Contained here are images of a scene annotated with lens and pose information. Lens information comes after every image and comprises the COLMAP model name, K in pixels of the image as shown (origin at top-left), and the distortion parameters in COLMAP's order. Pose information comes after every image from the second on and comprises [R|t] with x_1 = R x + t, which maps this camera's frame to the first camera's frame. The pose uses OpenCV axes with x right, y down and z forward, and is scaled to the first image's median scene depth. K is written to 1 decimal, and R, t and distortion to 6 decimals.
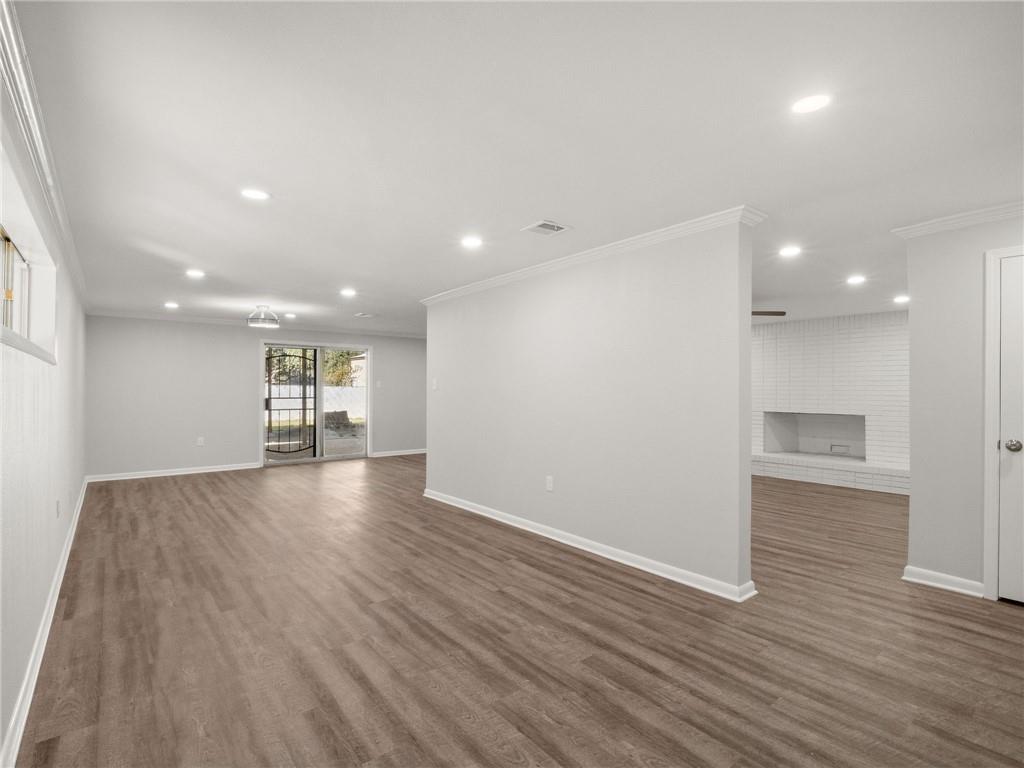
lens RADIAL K [[519.1, 0, 514.9], [0, 519.1, 381.1], [0, 0, 1]] dist [0.001682, 0.000577]
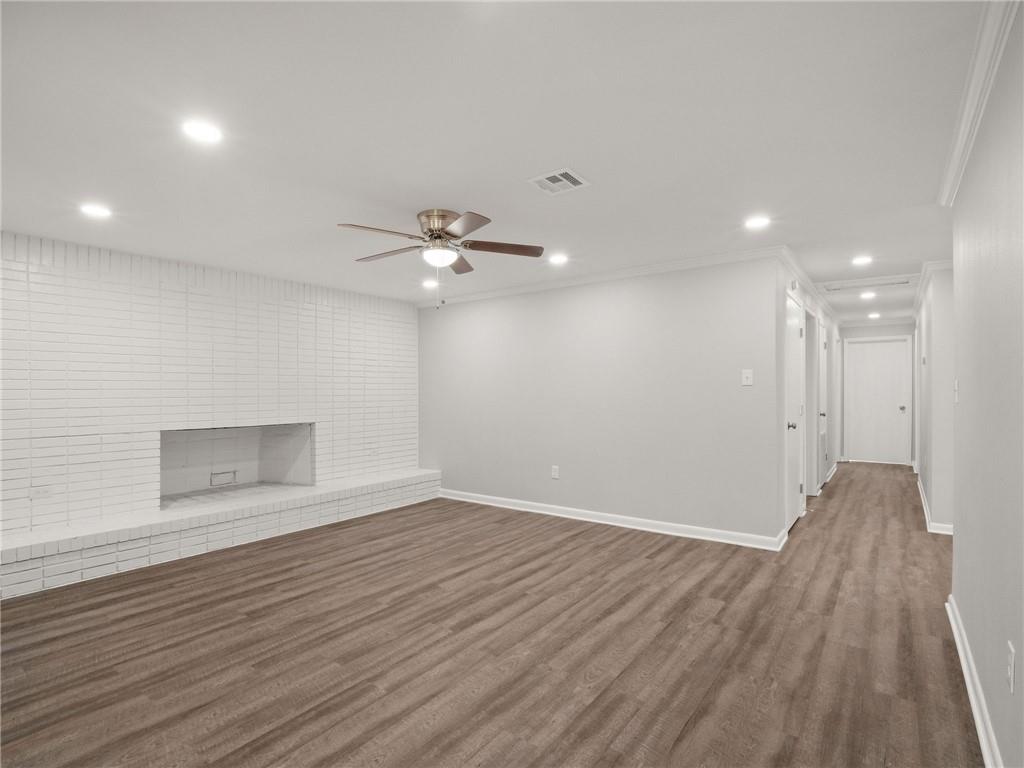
lens RADIAL K [[519.1, 0, 514.5], [0, 519.1, 379.3], [0, 0, 1]] dist [0.001682, 0.000577]
pose [[-0.257964, 0.017582, 0.965995, -0.110141], [-0.020497, 0.999510, -0.023665, 0.015503], [-0.965937, -0.025905, -0.257477, 0.874595]]
